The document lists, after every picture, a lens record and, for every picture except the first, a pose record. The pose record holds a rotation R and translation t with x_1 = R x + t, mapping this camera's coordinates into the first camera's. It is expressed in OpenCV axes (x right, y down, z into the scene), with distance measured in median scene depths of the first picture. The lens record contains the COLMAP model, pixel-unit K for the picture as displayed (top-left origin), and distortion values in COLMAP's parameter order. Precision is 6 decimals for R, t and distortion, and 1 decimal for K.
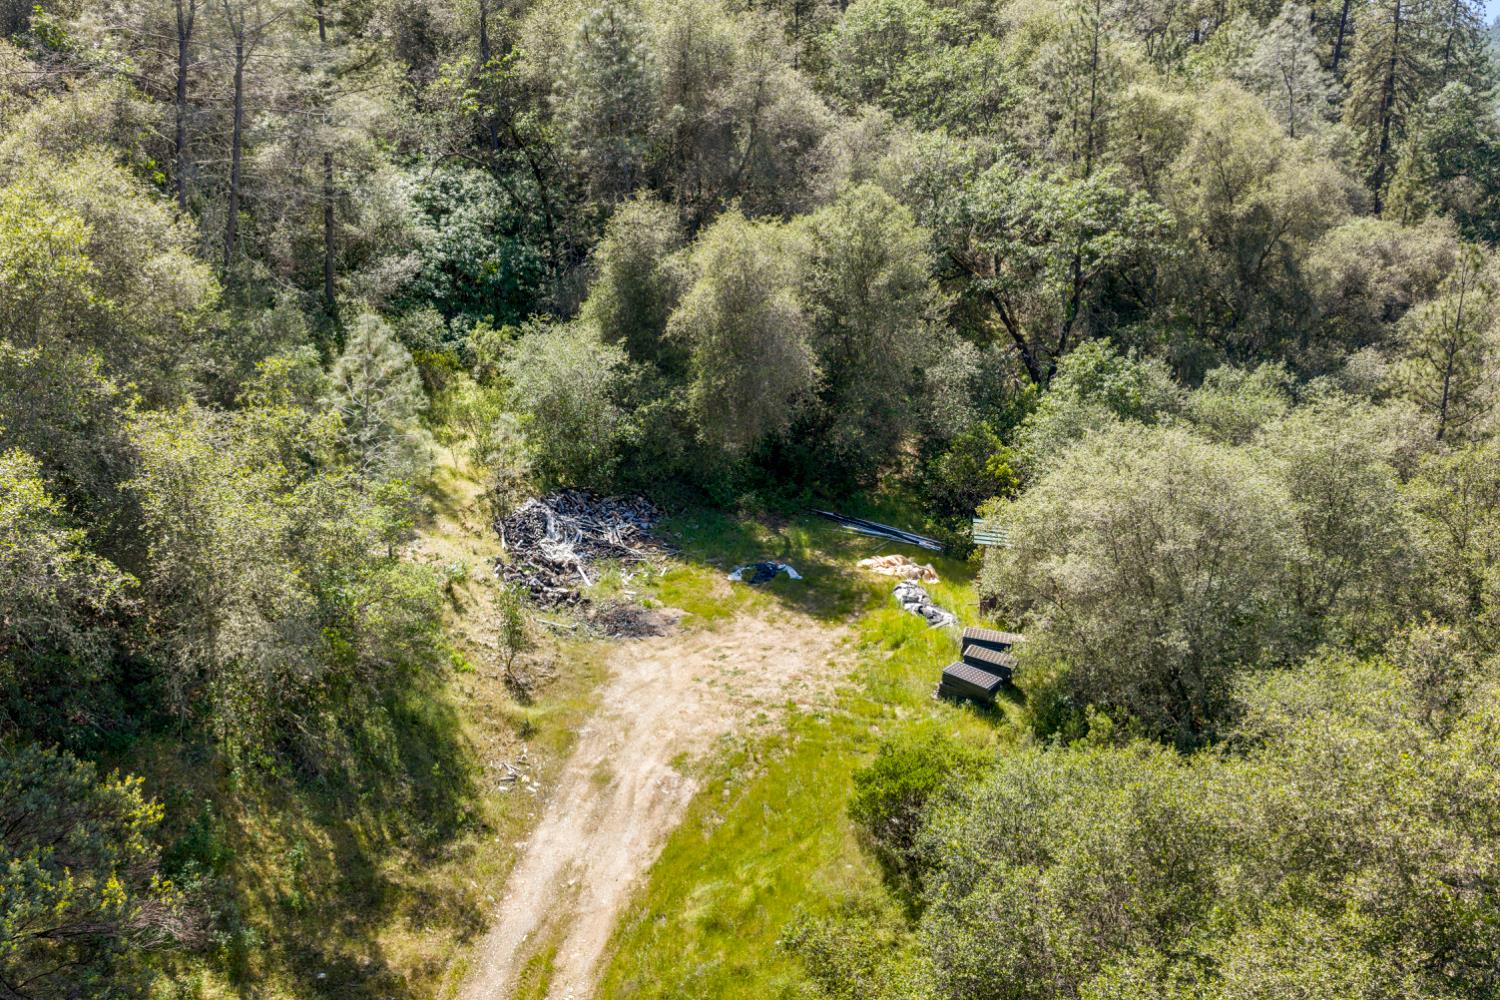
lens RADIAL K [[1242.6, 0, 751.0], [0, 1242.6, 497.3], [0, 0, 1]] dist [0.008272, -0.015357]
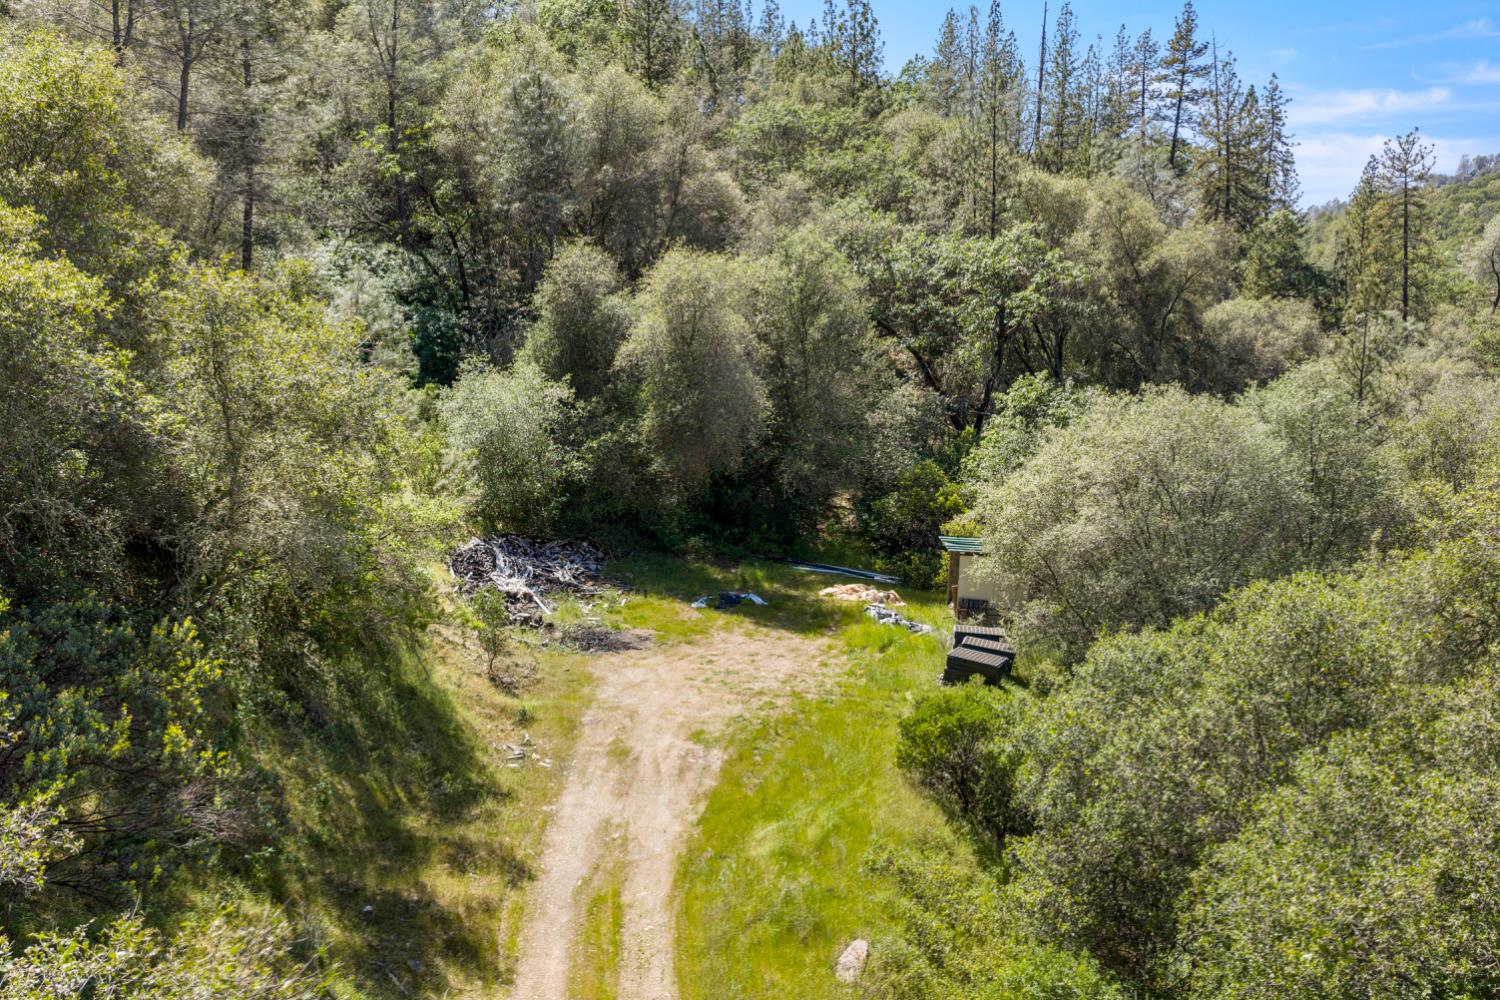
lens RADIAL K [[1242.6, 0, 751.0], [0, 1242.6, 497.3], [0, 0, 1]] dist [0.008272, -0.015357]
pose [[0.991231, -0.018684, 0.130814, -0.096257], [0.037460, 0.989074, -0.142581, 0.119525], [-0.126721, 0.146231, 0.981101, 0.040972]]
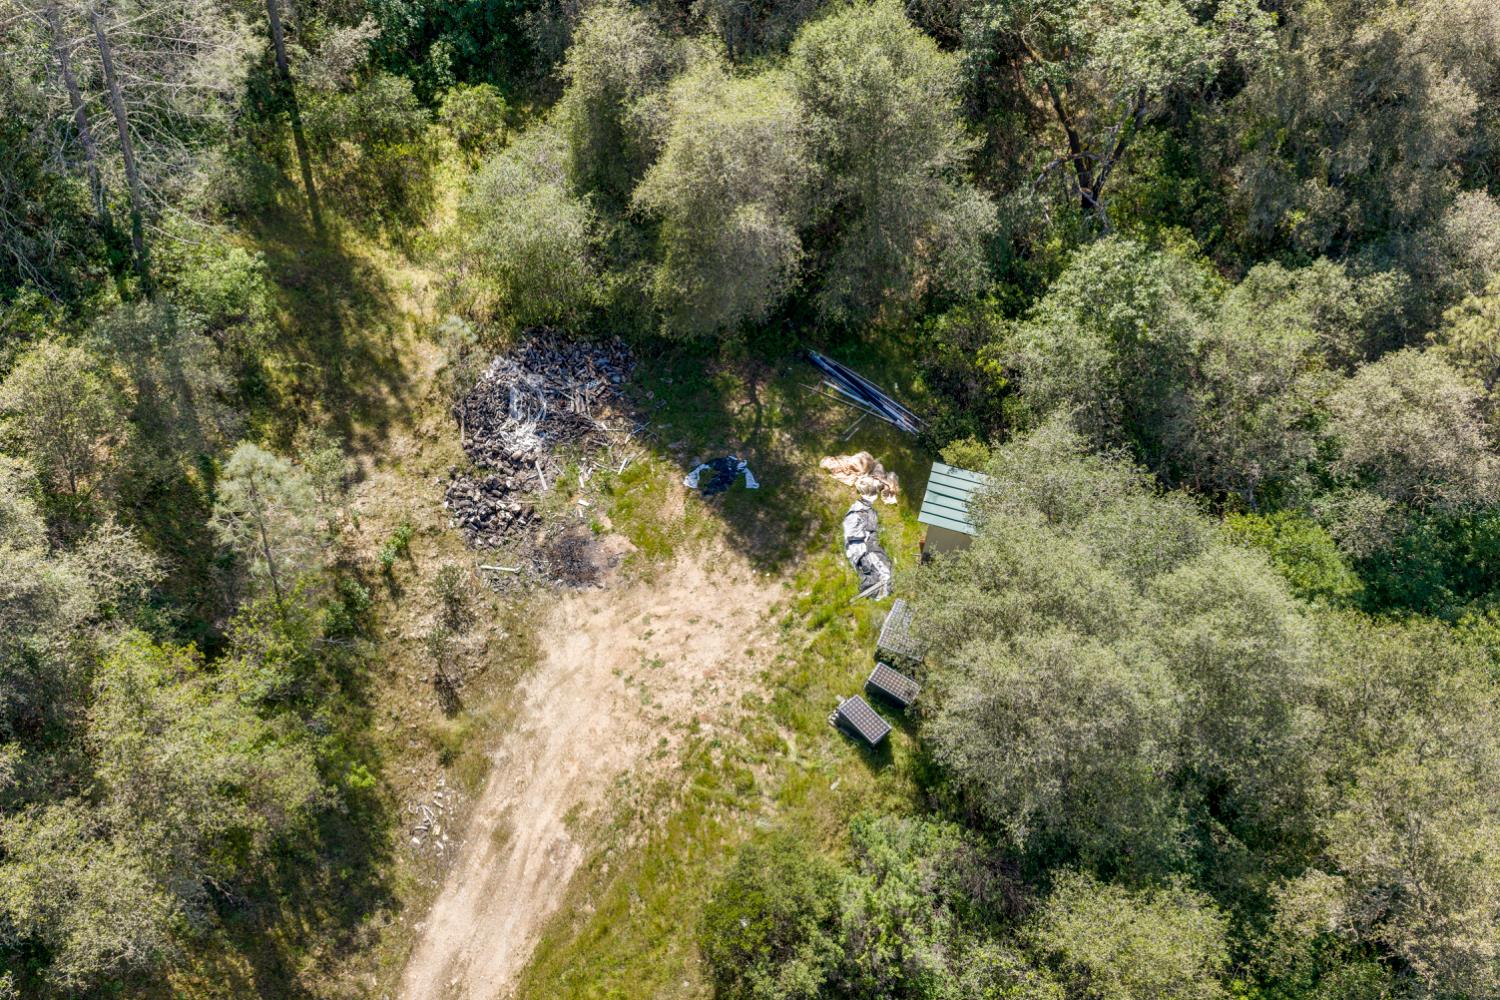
lens RADIAL K [[1242.6, 0, 751.0], [0, 1242.6, 497.3], [0, 0, 1]] dist [0.008272, -0.015357]
pose [[0.991401, 0.100833, -0.083411, 0.118717], [-0.042692, 0.851740, 0.522222, -0.446617], [0.123701, -0.514171, 0.848720, 0.147240]]
